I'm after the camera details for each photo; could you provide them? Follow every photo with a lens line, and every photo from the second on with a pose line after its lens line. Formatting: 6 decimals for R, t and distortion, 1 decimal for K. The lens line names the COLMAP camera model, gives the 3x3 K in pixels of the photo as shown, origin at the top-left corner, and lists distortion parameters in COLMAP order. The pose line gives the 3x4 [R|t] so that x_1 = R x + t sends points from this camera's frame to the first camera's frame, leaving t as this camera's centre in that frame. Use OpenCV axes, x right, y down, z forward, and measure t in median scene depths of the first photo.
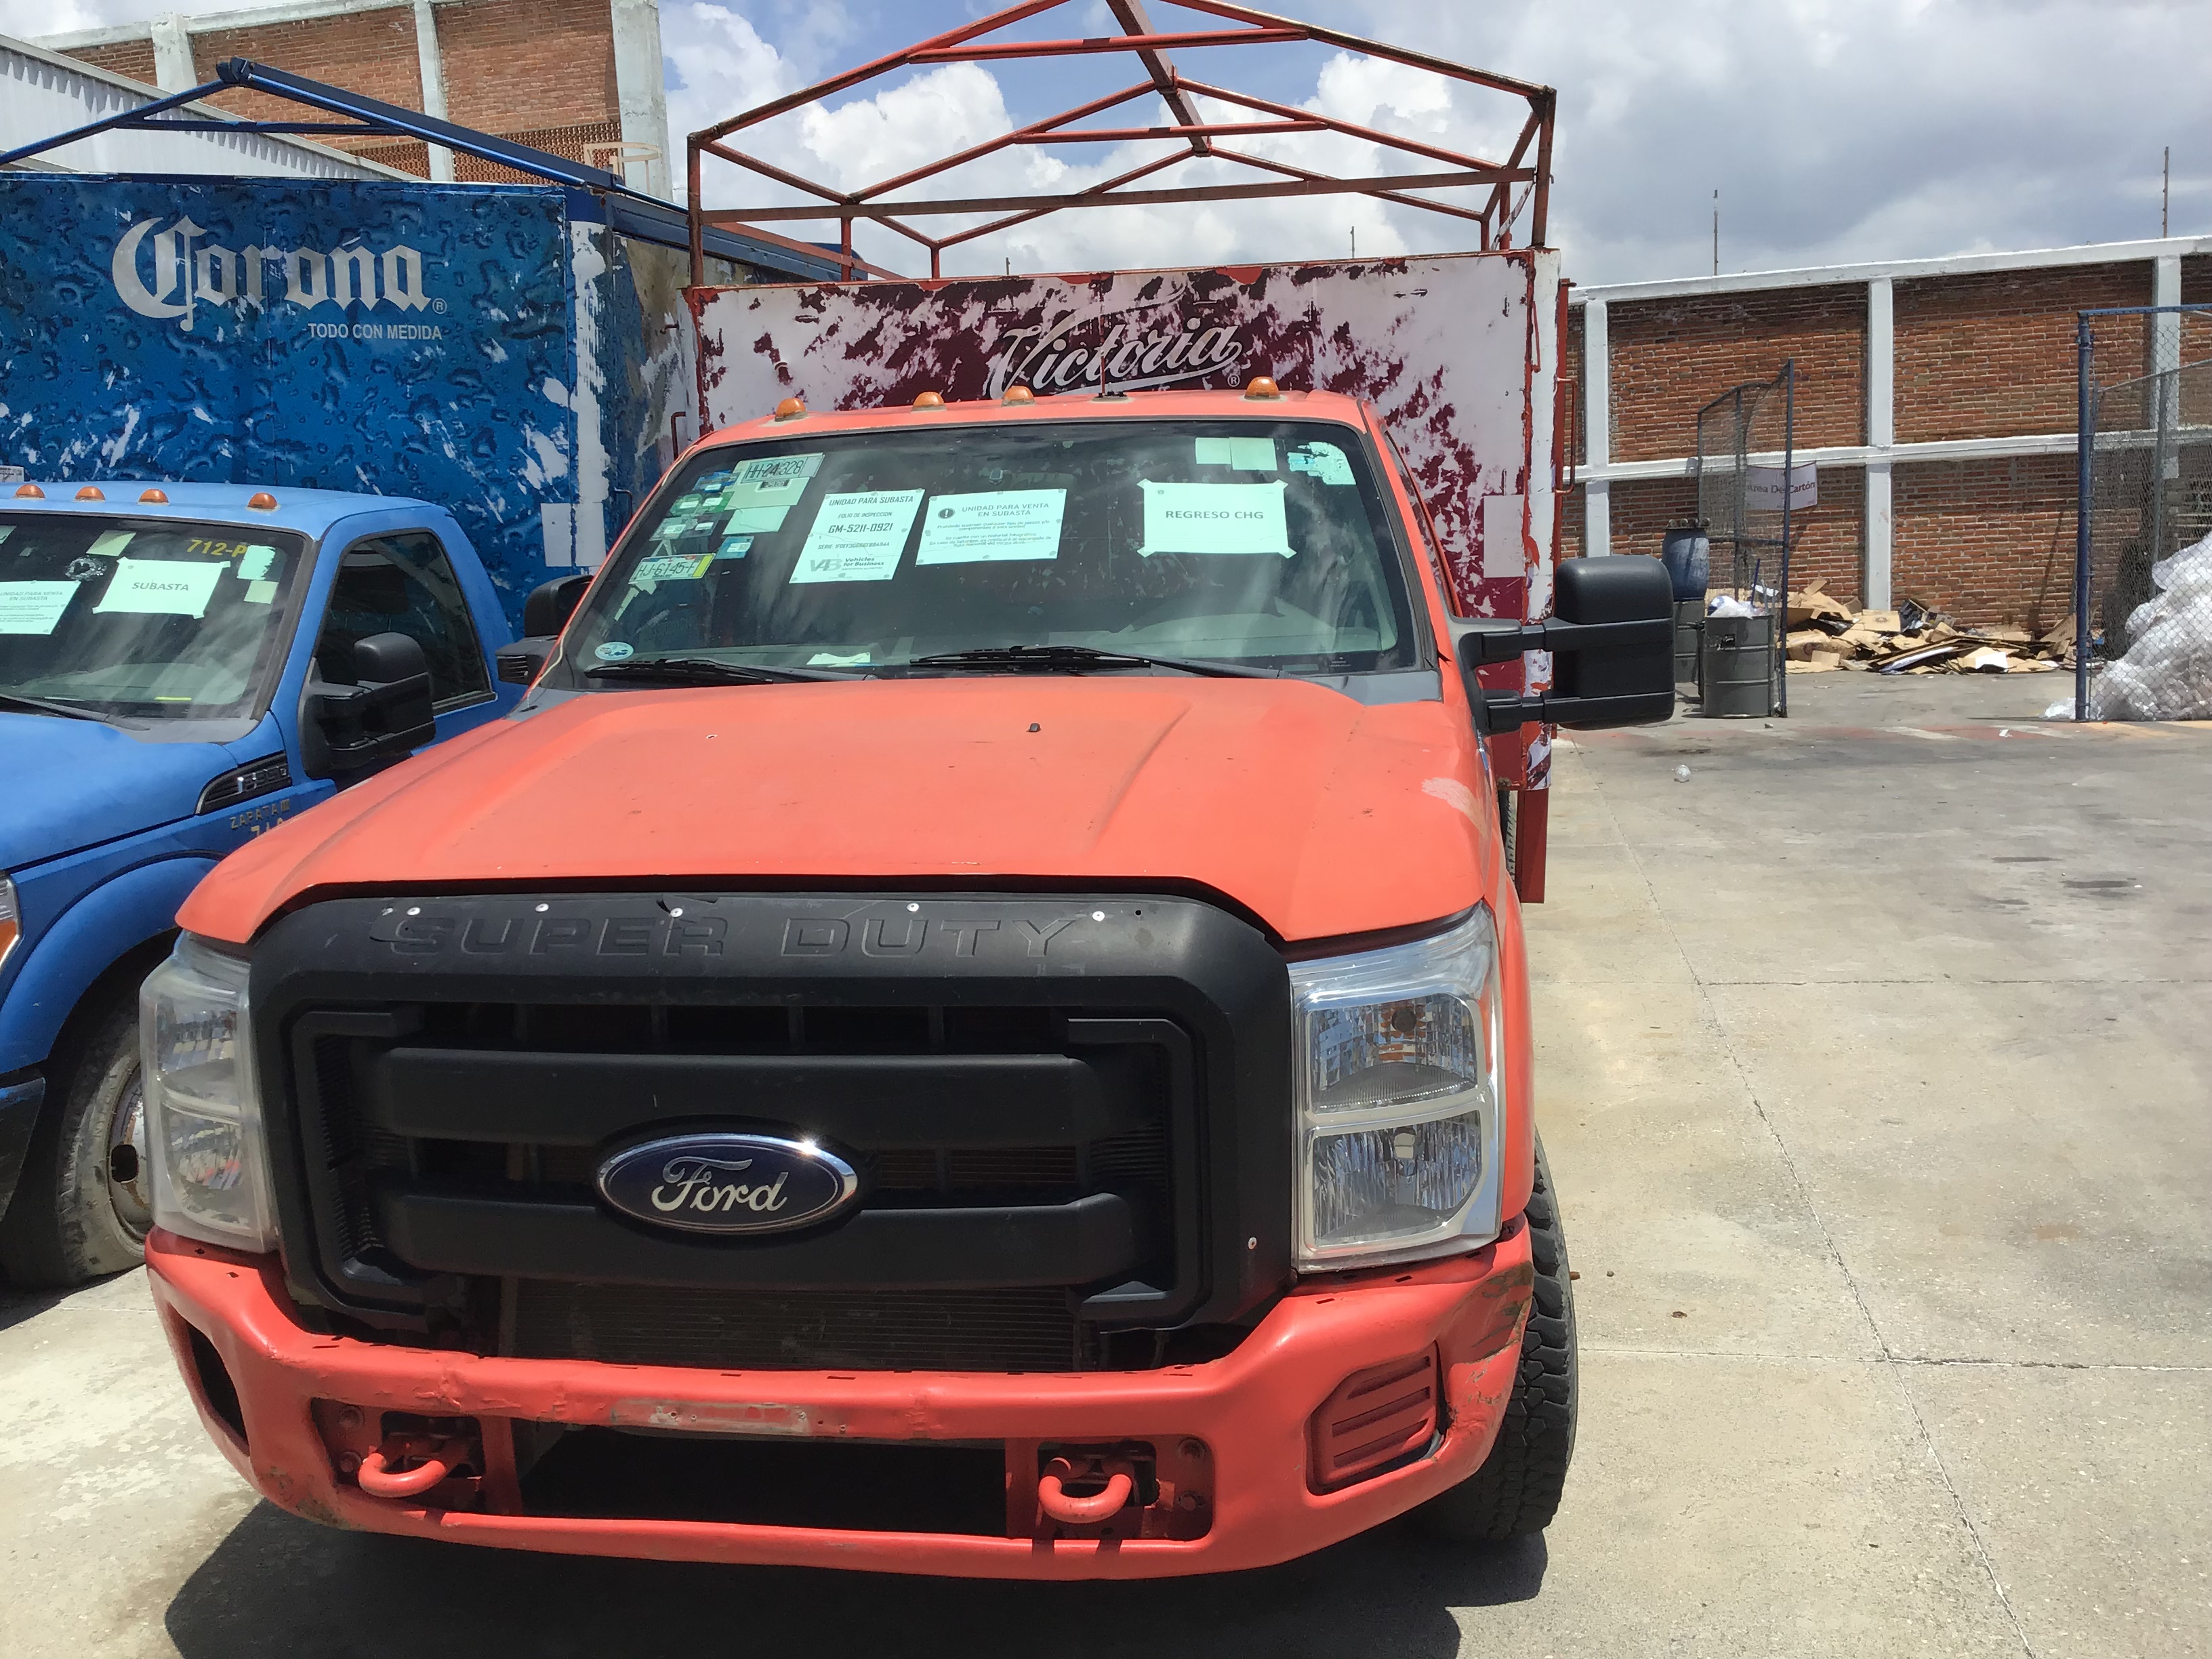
lens RADIAL K [[1937.4, 0, 1129.0], [0, 1937.4, 844.5], [0, 0, 1]] dist [0.096679, -0.165213]
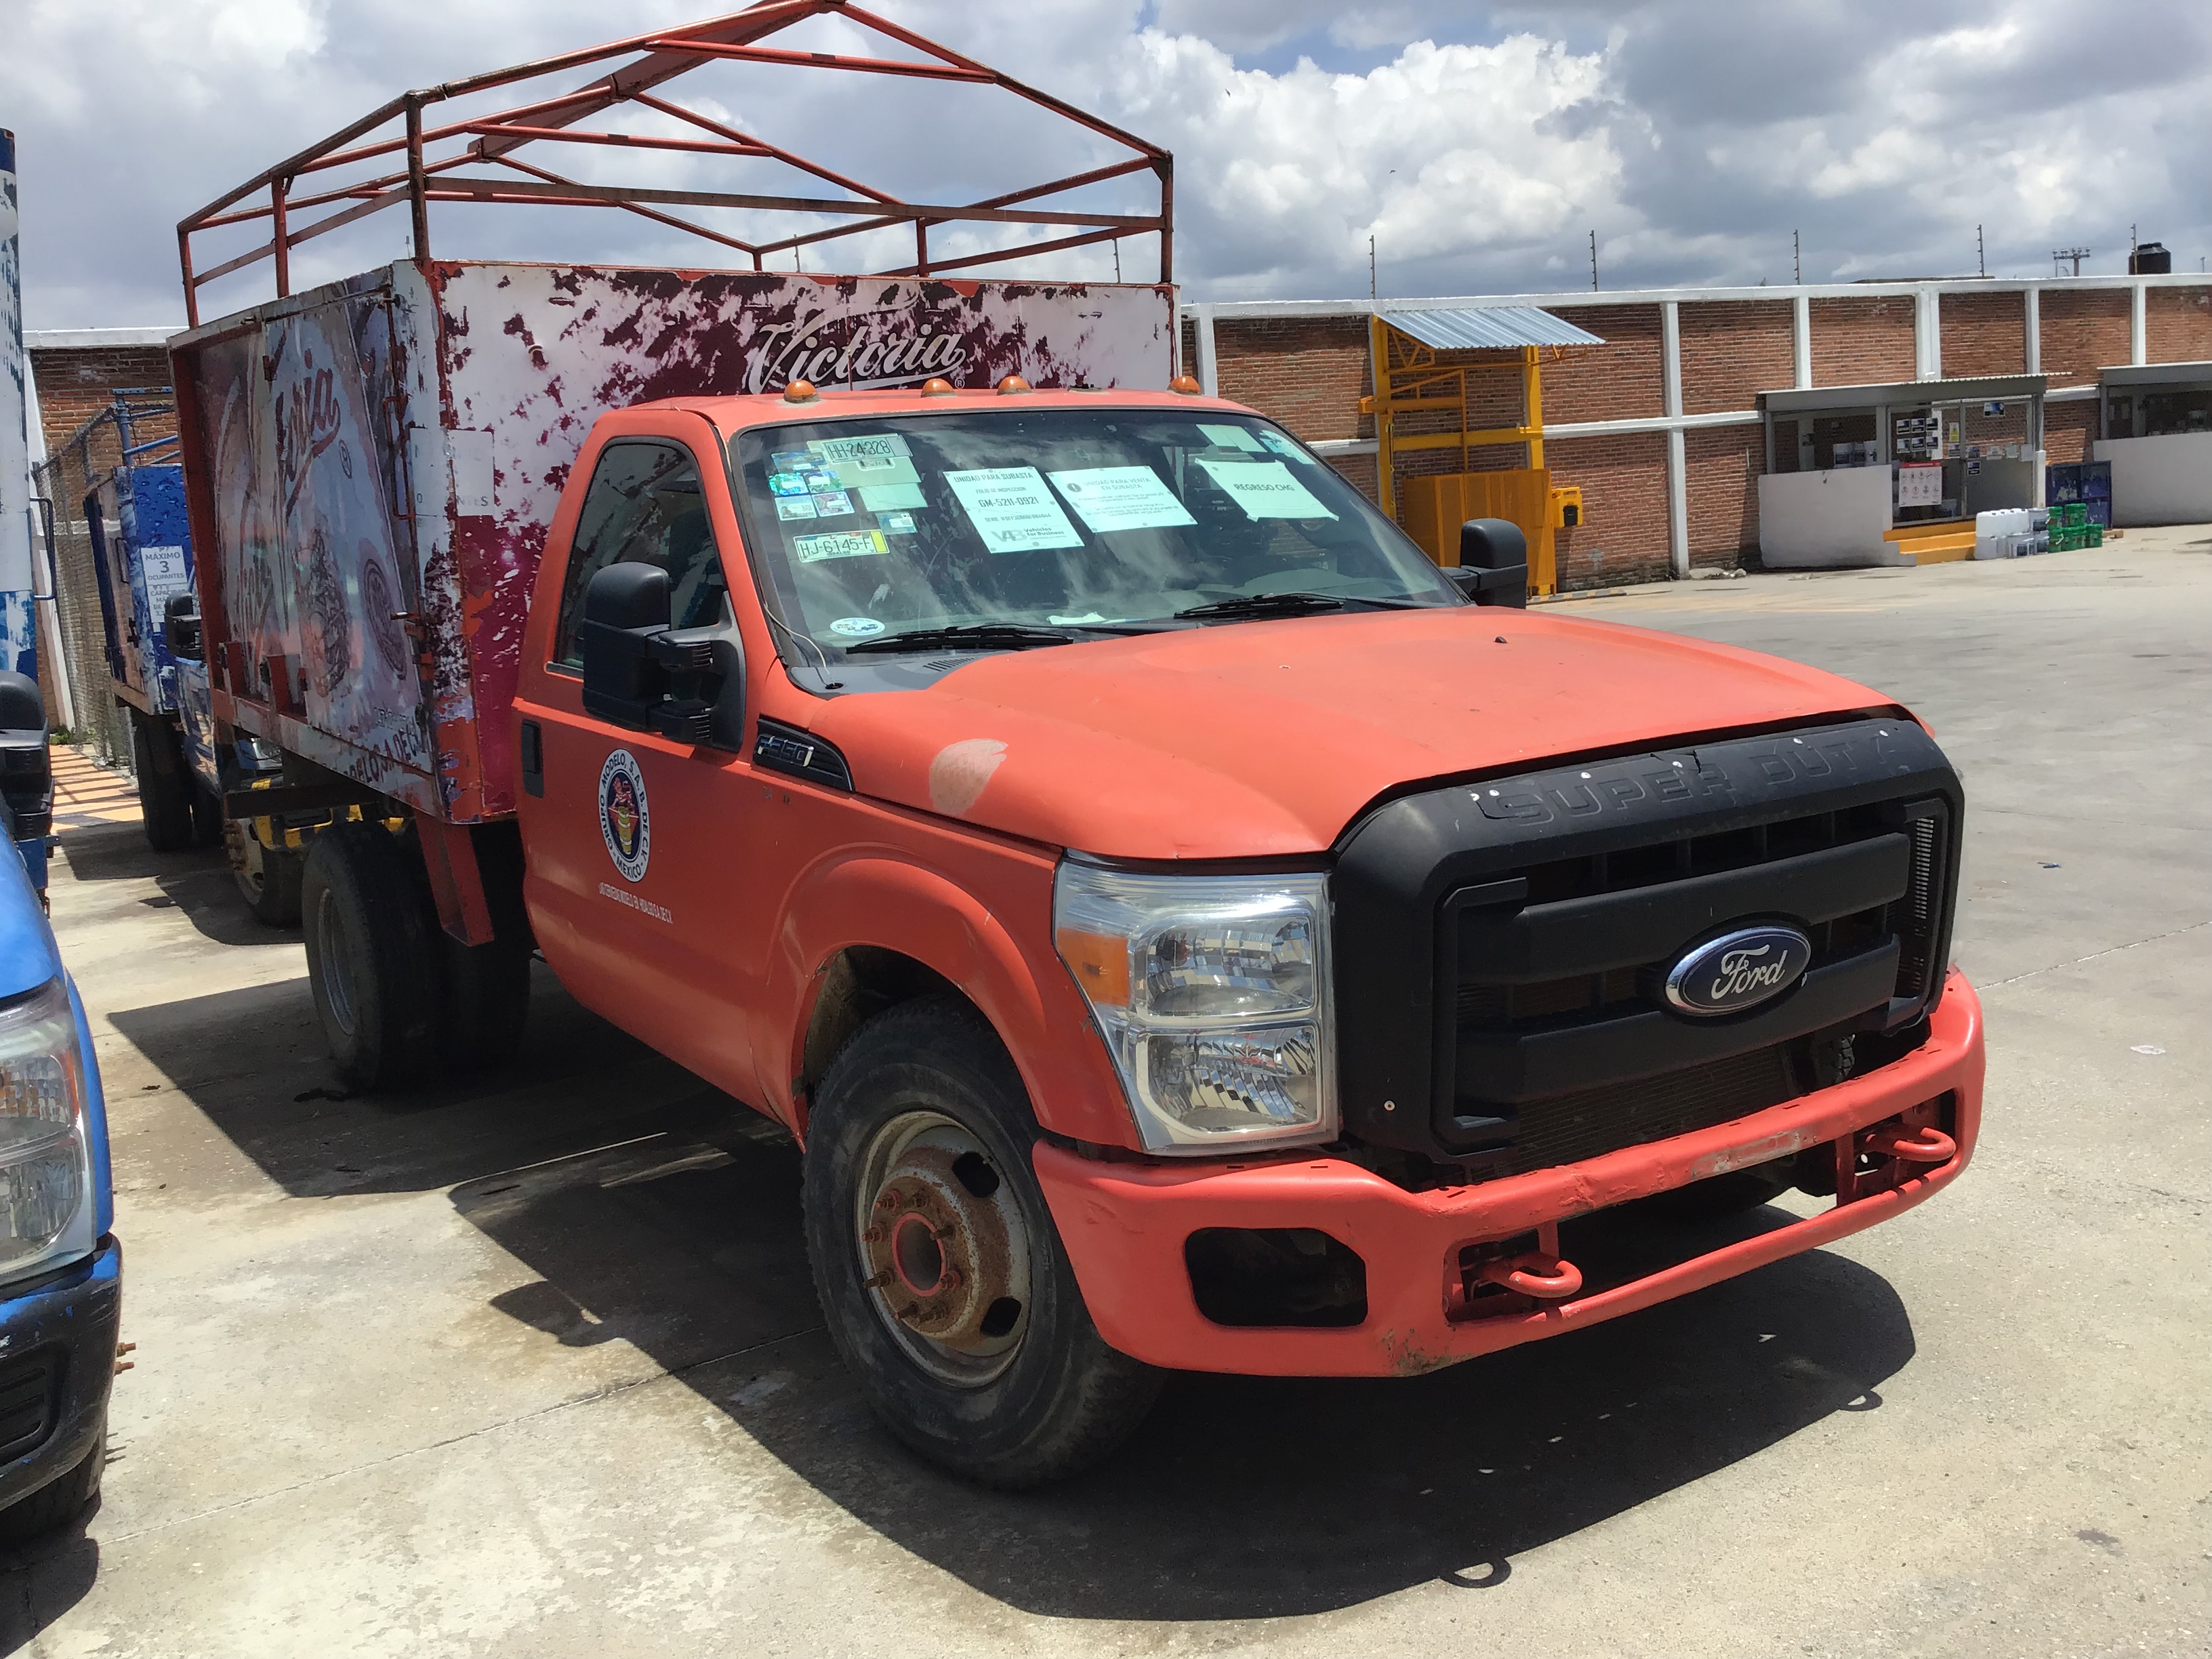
lens RADIAL K [[1937.4, 0, 1113.9], [0, 1937.4, 828.5], [0, 0, 1]] dist [0.096679, -0.165213]
pose [[0.749828, -0.112440, 0.652009, -0.618631], [0.134026, 0.990836, 0.016737, 0.002542], [-0.647916, 0.074836, 0.758027, 0.133250]]
